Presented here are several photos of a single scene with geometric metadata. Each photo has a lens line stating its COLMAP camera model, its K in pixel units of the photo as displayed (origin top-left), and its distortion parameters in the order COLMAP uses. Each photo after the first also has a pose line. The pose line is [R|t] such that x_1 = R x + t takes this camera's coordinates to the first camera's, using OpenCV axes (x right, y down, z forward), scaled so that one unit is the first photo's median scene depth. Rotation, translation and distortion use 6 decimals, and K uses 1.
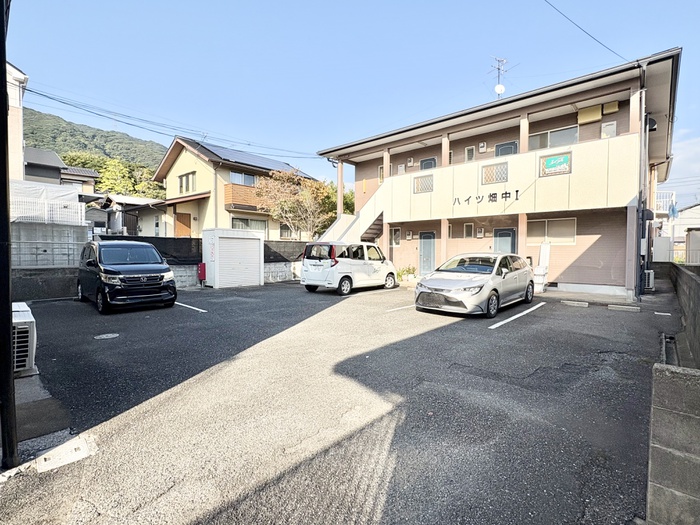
lens RADIAL K [[347.3, 0, 350.0], [0, 347.3, 262.5], [0, 0, 1]] dist [-0.001020, -0.000507]
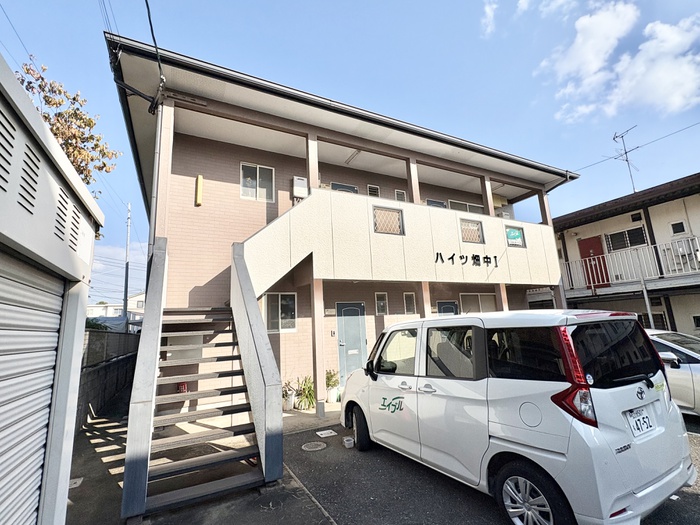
lens RADIAL K [[320.6, 0, 350.0], [0, 320.6, 262.5], [0, 0, 1]] dist [-0.000441, -0.000010]
pose [[0.347282, 0.165774, 0.922992, -0.380810], [0.084497, 0.974716, -0.206856, -0.063792], [-0.933946, 0.149828, 0.324494, 1.137576]]
